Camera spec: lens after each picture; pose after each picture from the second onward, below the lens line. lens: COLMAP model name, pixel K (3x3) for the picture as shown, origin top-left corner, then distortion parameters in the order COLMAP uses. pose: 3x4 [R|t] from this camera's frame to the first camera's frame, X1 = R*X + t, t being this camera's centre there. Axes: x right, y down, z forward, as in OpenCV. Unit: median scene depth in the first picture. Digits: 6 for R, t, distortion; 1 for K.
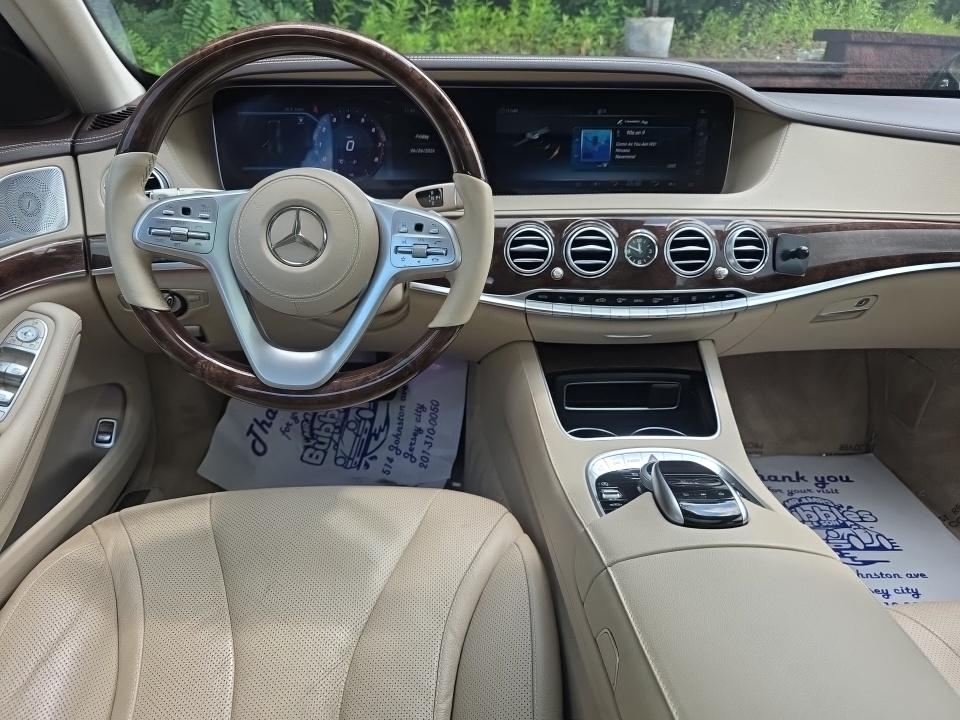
lens RADIAL K [[657.2, 0, 480.0], [0, 657.2, 360.0], [0, 0, 1]] dist [0.041284, -0.034579]
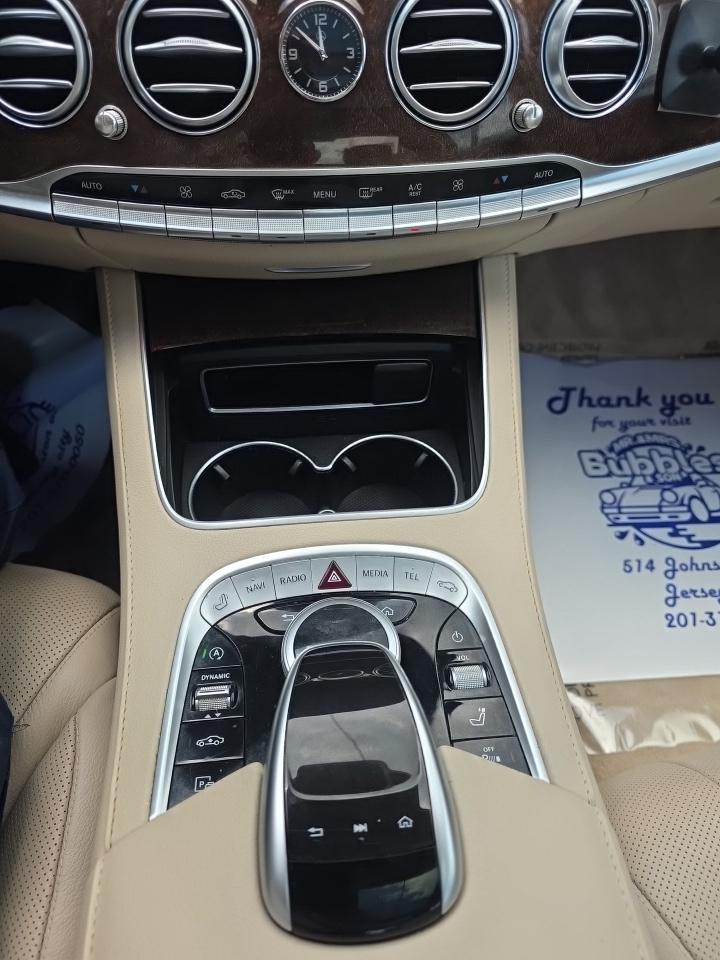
lens RADIAL K [[657.2, 0, 360.0], [0, 657.2, 480.0], [0, 0, 1]] dist [0.041284, -0.034579]
pose [[0.998897, -0.031444, 0.034873, 0.181432], [0.012012, 0.889084, 0.457587, -0.090227], [-0.045393, -0.456663, 0.888481, 0.407170]]
